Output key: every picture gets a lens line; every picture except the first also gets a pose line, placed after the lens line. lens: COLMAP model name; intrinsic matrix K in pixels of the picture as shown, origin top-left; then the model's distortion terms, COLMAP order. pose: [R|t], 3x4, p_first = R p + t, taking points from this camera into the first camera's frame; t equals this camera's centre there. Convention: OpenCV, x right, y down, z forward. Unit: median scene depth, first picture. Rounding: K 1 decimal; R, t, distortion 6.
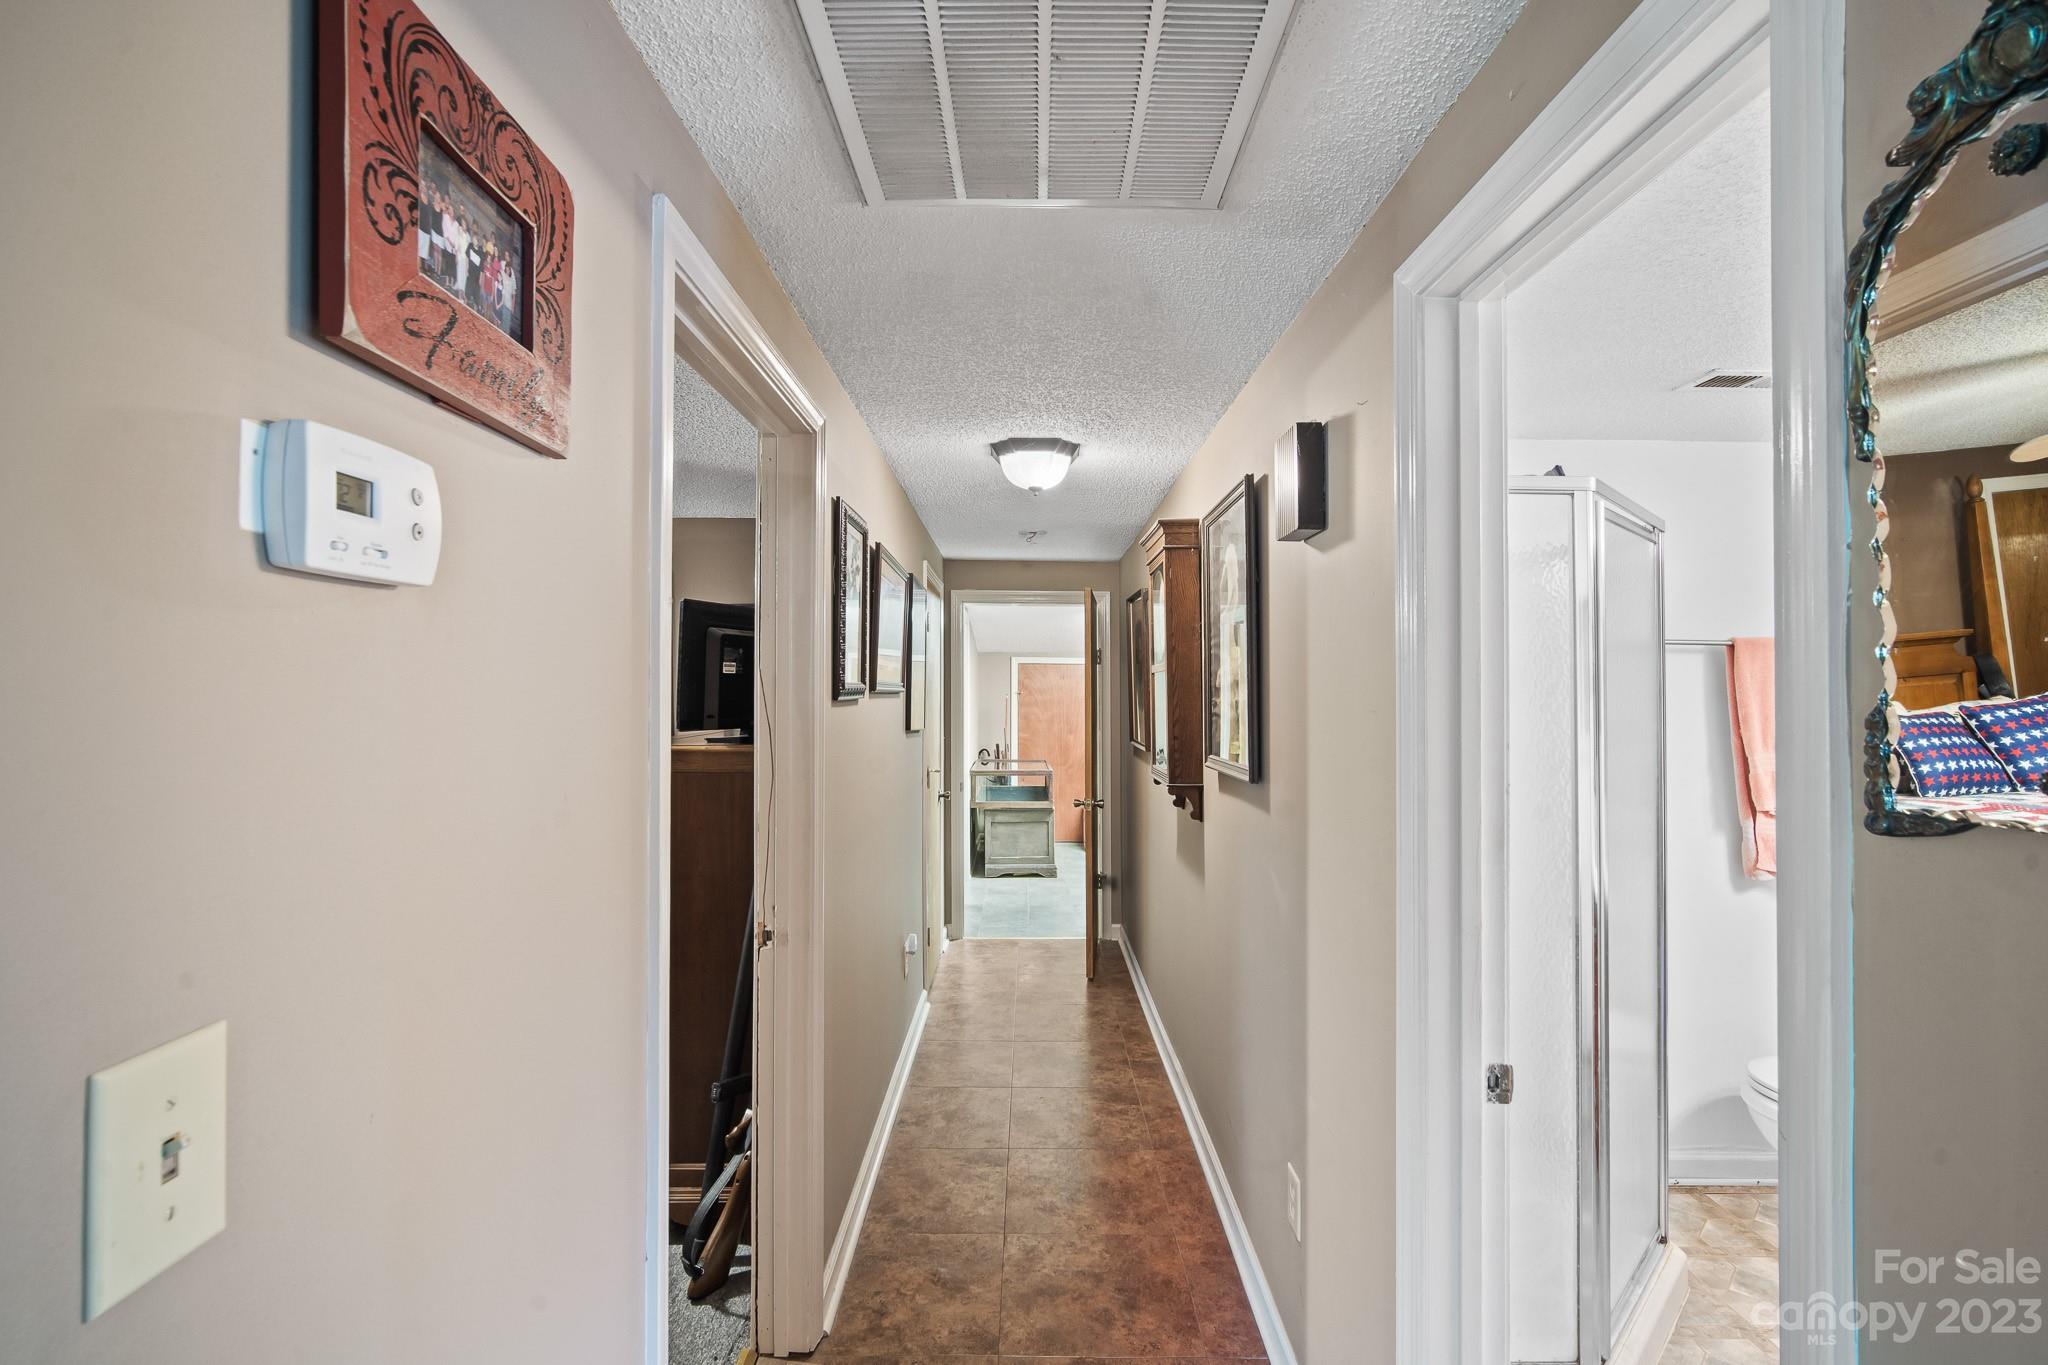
lens RADIAL K [[912.5, 0, 1013.7], [0, 912.5, 676.3], [0, 0, 1]] dist [-0.012075, 0.000591]
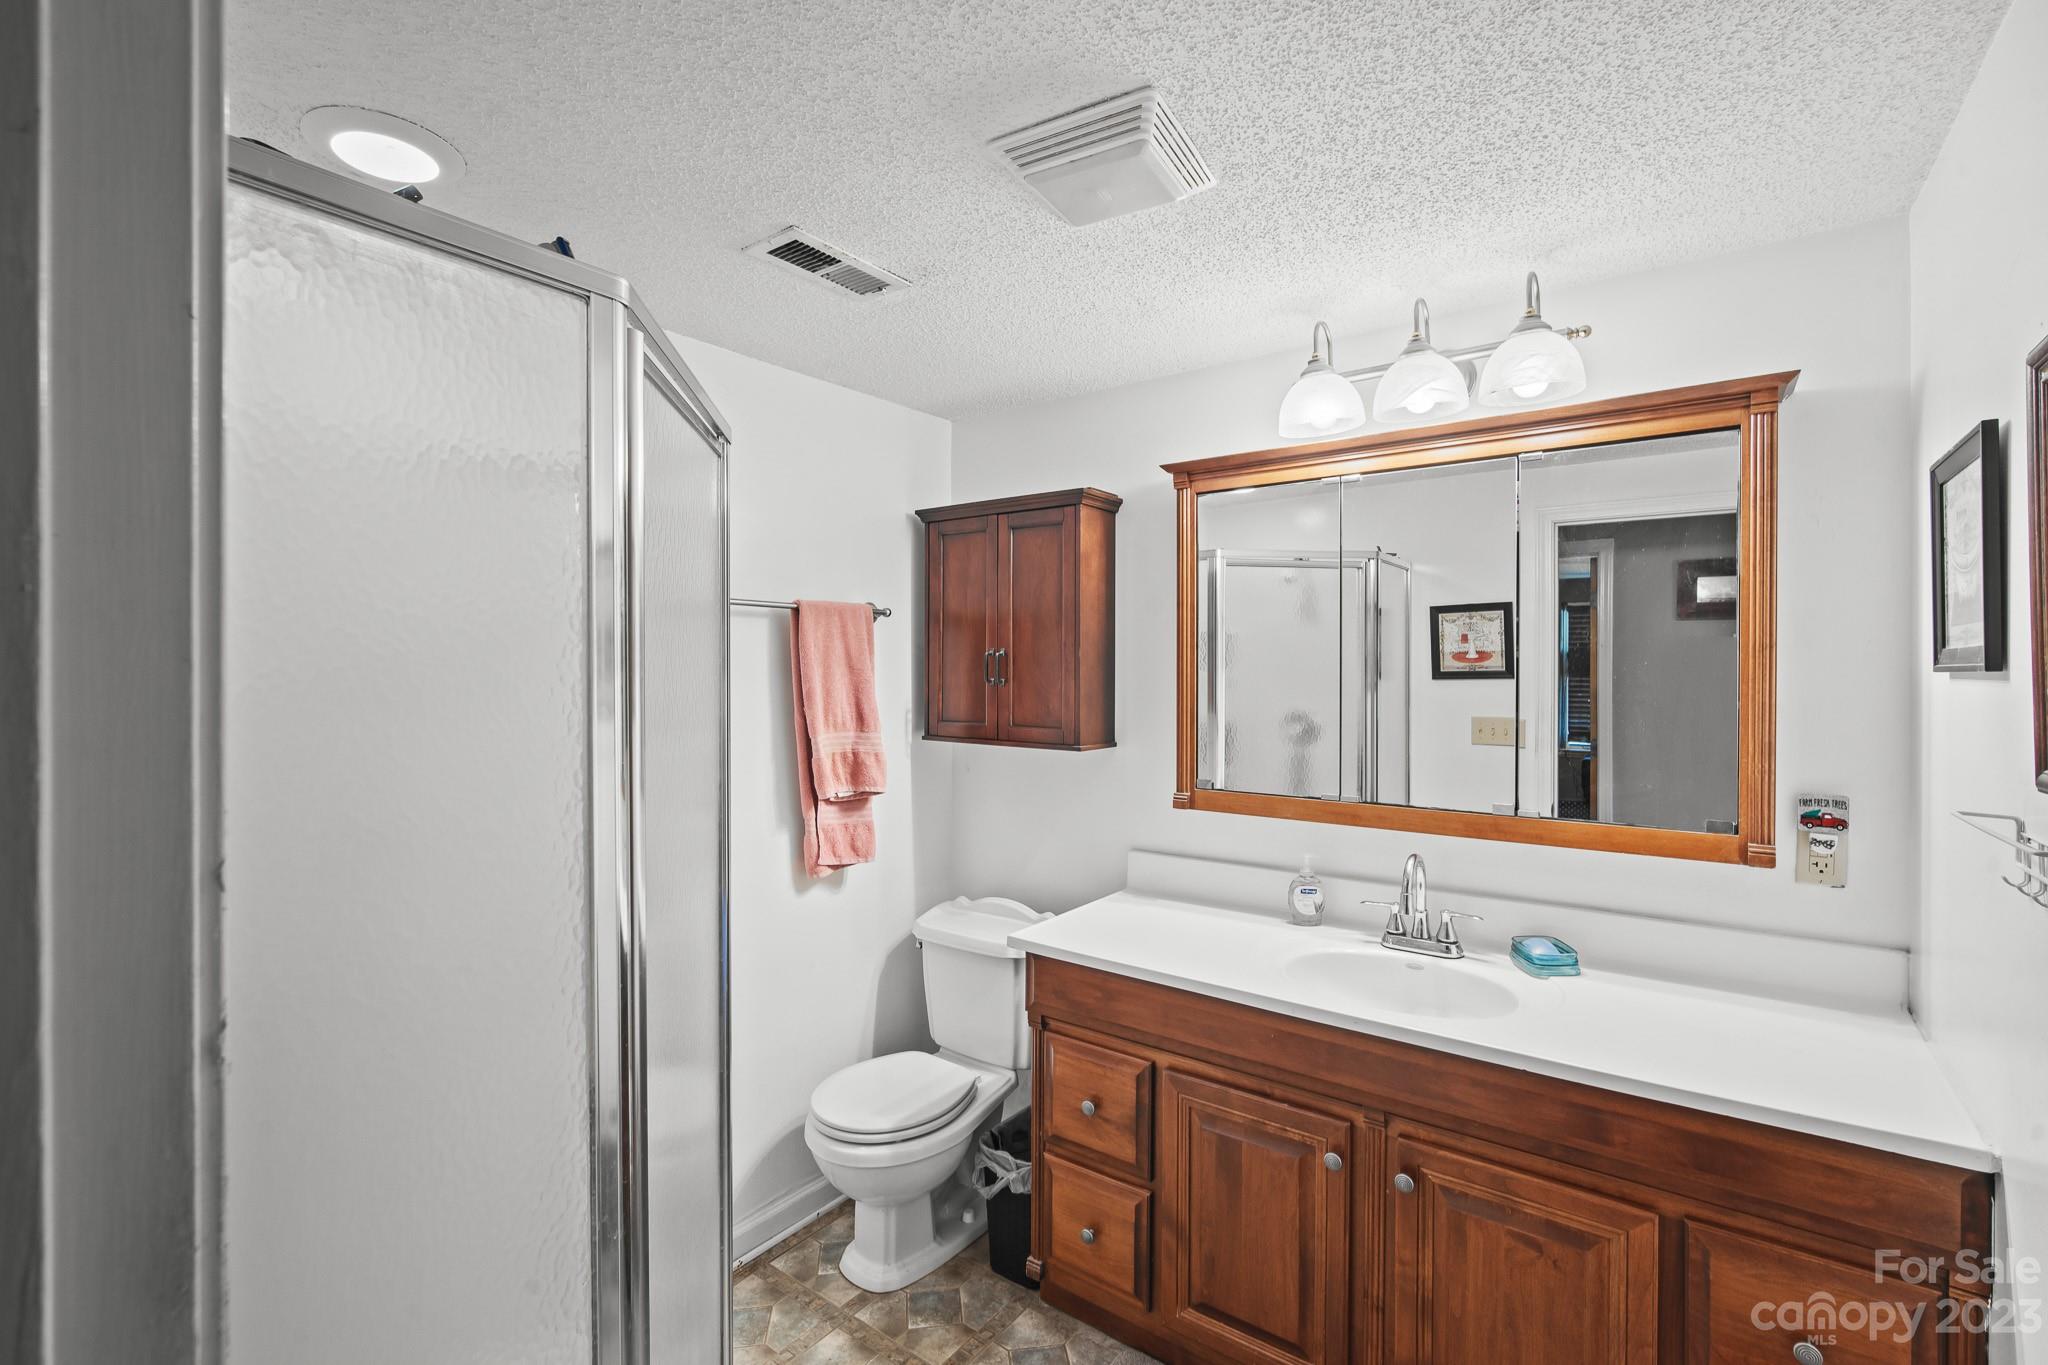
lens RADIAL K [[912.5, 0, 1026.5], [0, 912.5, 668.8], [0, 0, 1]] dist [-0.012075, 0.000591]
pose [[0.590312, -0.004442, 0.807163, 0.229147], [-0.012394, 0.999817, 0.014566, 0.007328], [-0.807080, -0.018602, 0.590149, 0.320575]]
